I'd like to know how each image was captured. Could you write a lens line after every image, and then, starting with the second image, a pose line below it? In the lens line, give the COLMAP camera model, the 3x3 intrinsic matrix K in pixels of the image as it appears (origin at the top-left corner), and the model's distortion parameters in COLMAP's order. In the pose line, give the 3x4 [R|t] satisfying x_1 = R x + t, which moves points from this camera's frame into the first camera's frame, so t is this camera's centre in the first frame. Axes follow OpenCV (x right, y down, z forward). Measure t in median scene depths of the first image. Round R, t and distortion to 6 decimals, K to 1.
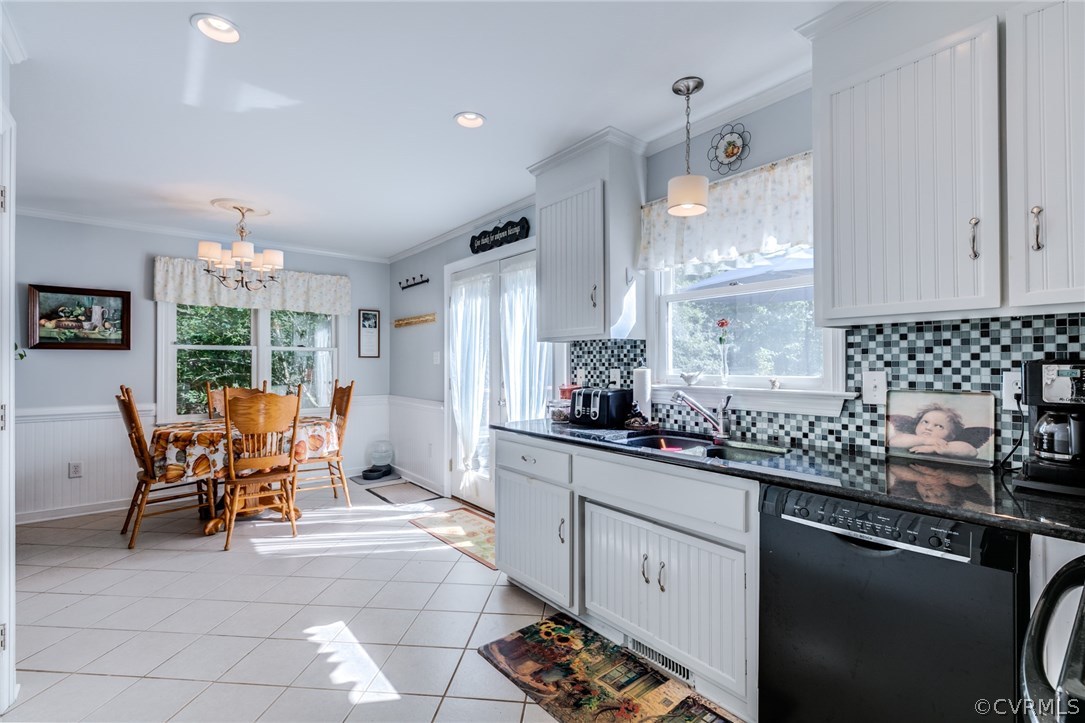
lens RADIAL K [[492.6, 0, 543.6], [0, 492.6, 357.5], [0, 0, 1]] dist [0.006789, -0.000135]
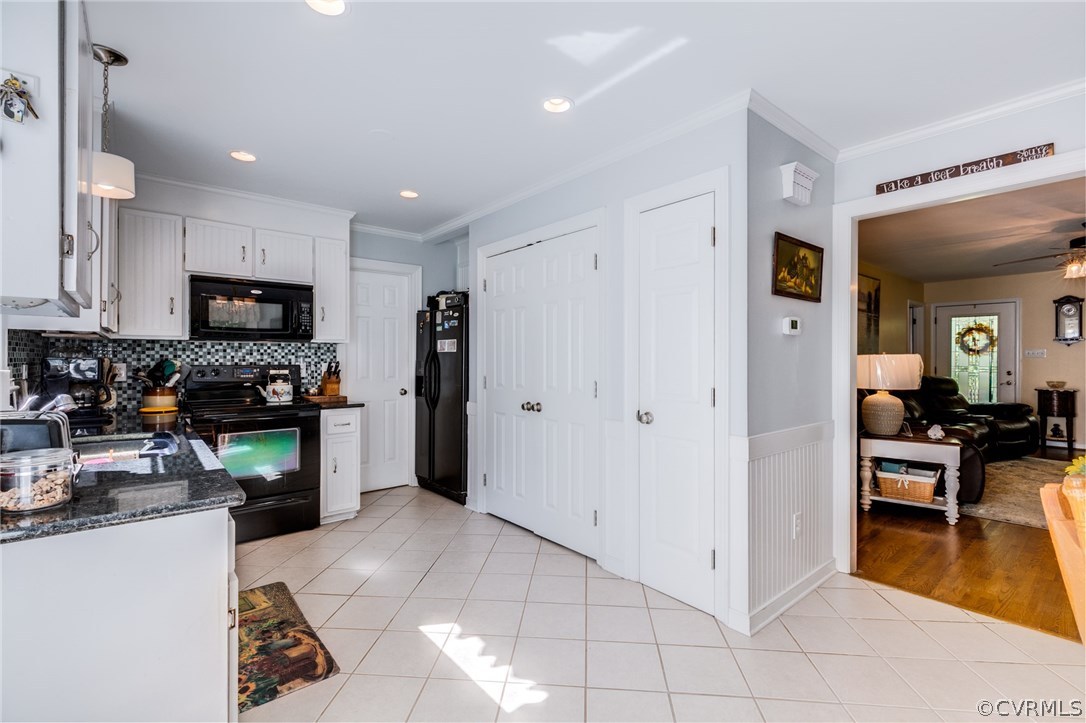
lens RADIAL K [[493.1, 0, 544.1], [0, 493.1, 357.5], [0, 0, 1]] dist [0.006789, -0.000135]
pose [[-0.999899, 0.005606, -0.013062, -0.482033], [0.005700, 0.999958, -0.007207, 0.017982], [0.013021, -0.007281, -0.999889, 1.839150]]
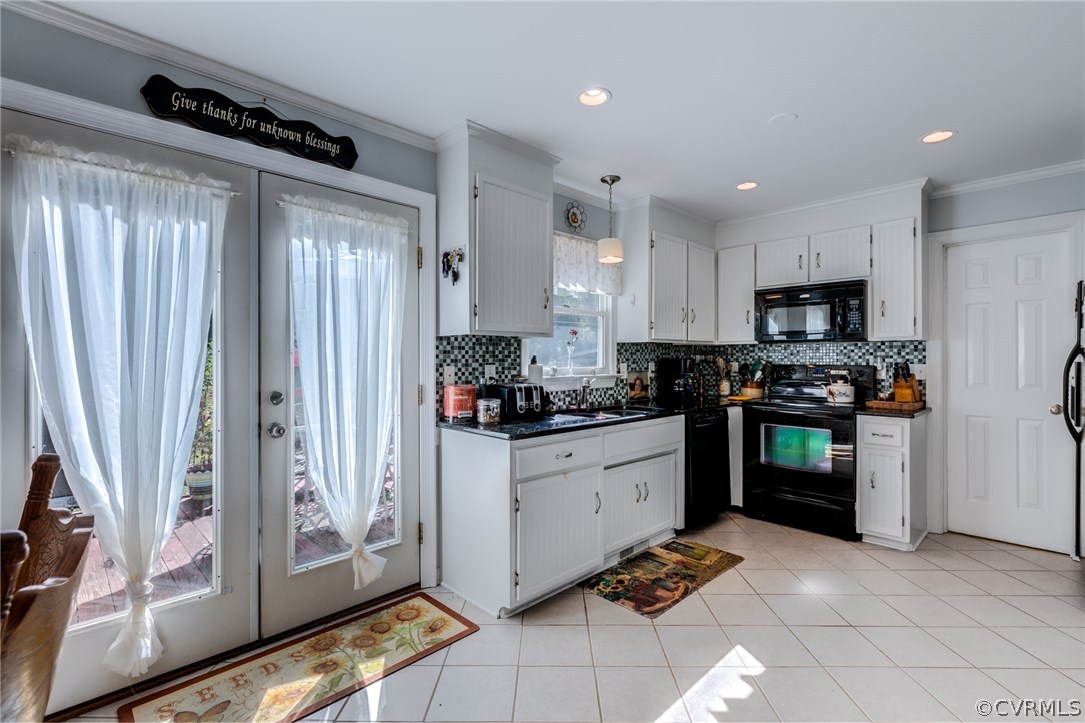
lens RADIAL K [[488.0, 0, 543.7], [0, 488.0, 358.9], [0, 0, 1]] dist [0.009027, -0.000661]
pose [[-0.091331, 0.006798, 0.995797, -1.145980], [-0.005727, 0.999957, -0.007351, 0.022454], [-0.995804, -0.006374, -0.091288, 1.283536]]
